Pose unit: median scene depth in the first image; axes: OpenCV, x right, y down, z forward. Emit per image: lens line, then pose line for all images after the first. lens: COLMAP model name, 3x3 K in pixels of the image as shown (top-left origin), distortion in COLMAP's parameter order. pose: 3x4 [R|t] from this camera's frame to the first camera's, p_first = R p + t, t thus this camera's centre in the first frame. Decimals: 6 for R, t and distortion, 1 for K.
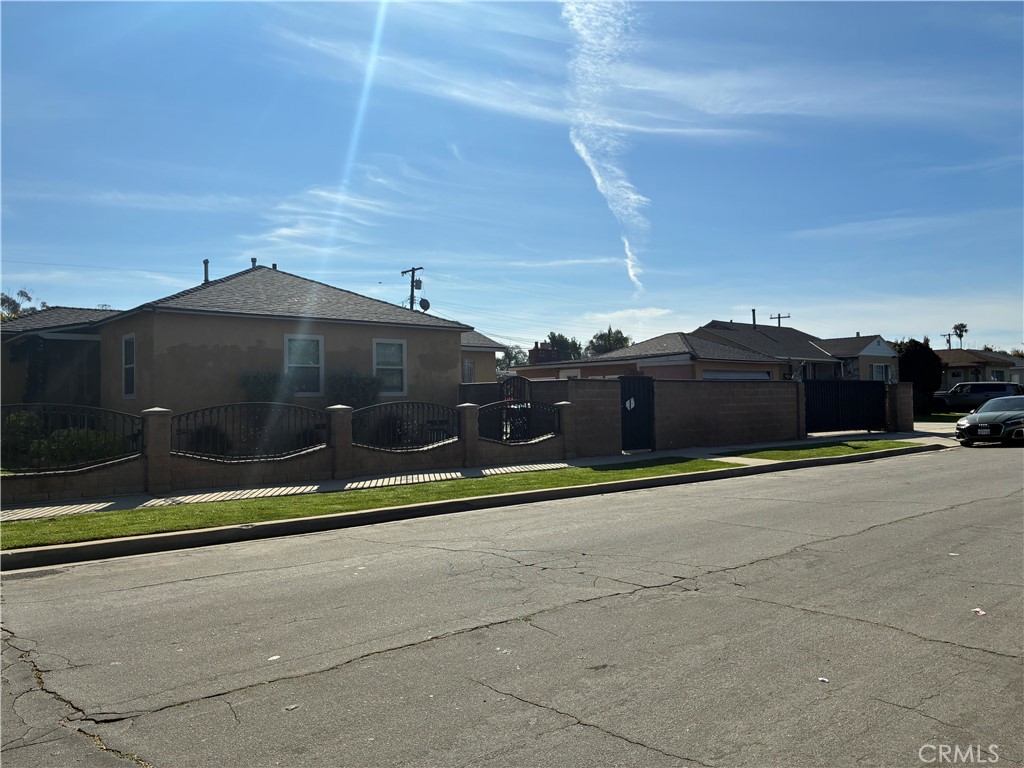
lens RADIAL K [[774.5, 0, 518.6], [0, 774.5, 373.1], [0, 0, 1]] dist [0.050643, -0.072290]
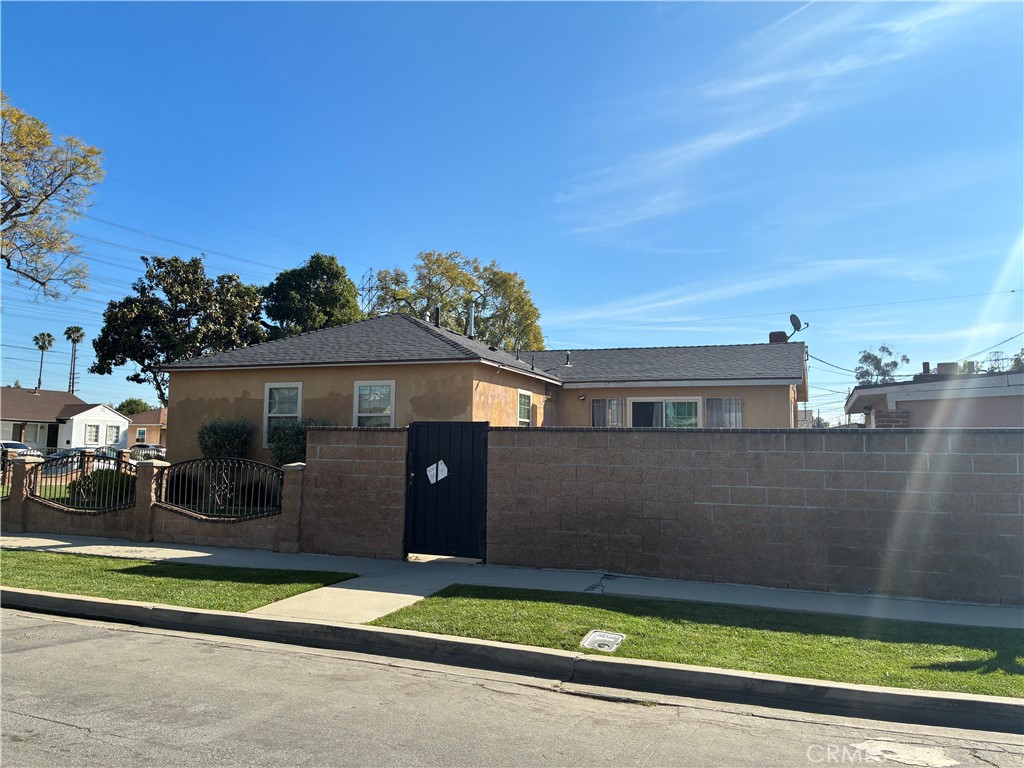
lens RADIAL K [[774.5, 0, 518.6], [0, 774.5, 373.1], [0, 0, 1]] dist [0.050643, -0.072290]
pose [[0.479028, -0.067889, -0.875171, 0.226001], [0.010960, 0.997390, -0.071370, 0.003196], [0.877731, 0.024596, 0.478522, 0.263074]]
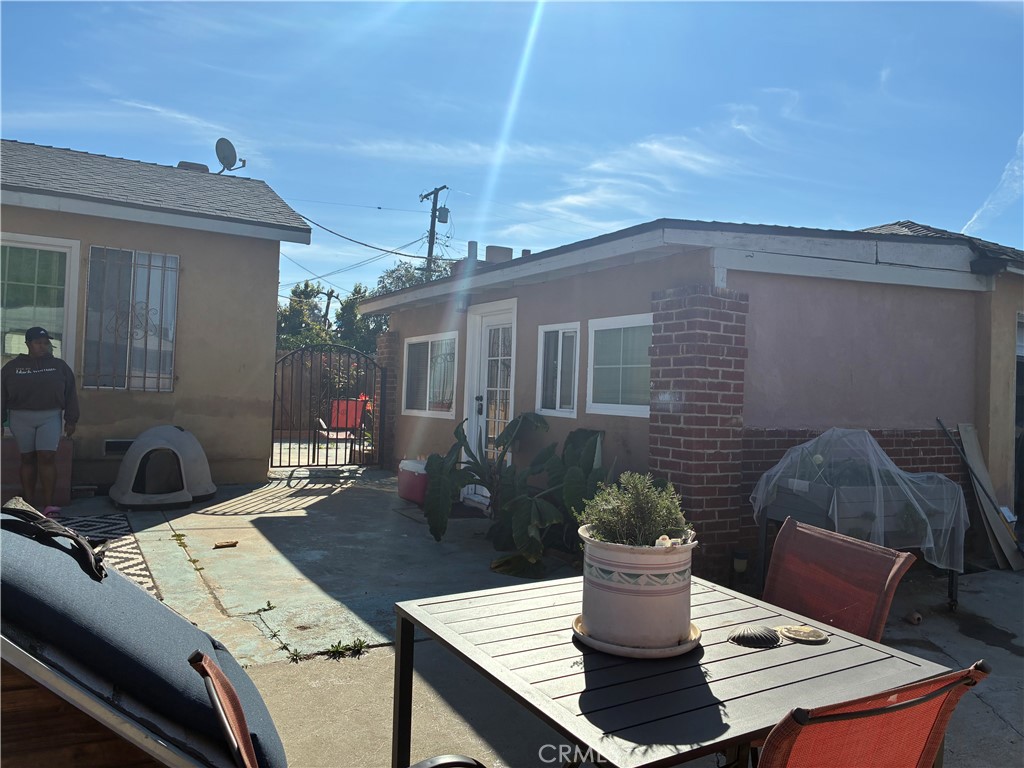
lens RADIAL K [[774.5, 0, 518.6], [0, 774.5, 373.1], [0, 0, 1]] dist [0.050643, -0.072290]
pose [[0.978706, 0.047732, -0.199639, 0.069016], [-0.046849, 0.998860, 0.009149, 0.009233], [0.199848, 0.000398, 0.979827, 0.376457]]
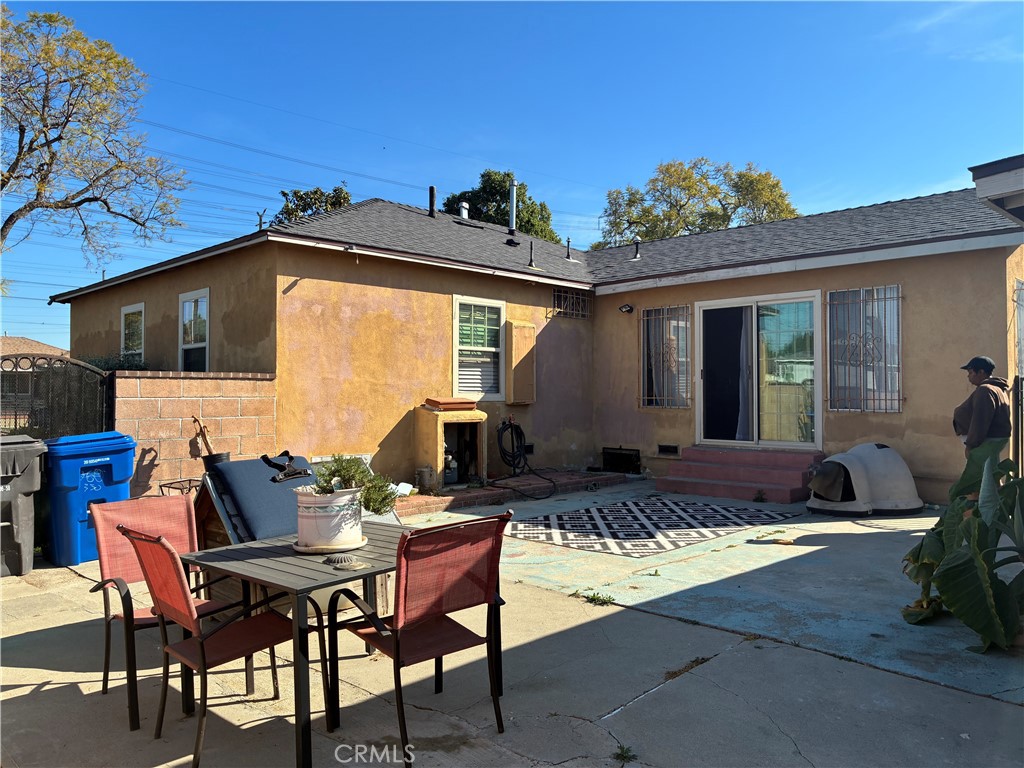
lens RADIAL K [[774.5, 0, 518.6], [0, 774.5, 373.1], [0, 0, 1]] dist [0.050643, -0.072290]
pose [[0.072757, -0.012108, -0.997276, 0.130132], [0.032826, 0.999414, -0.009739, 0.008141], [0.996809, -0.032028, 0.073112, 0.421264]]
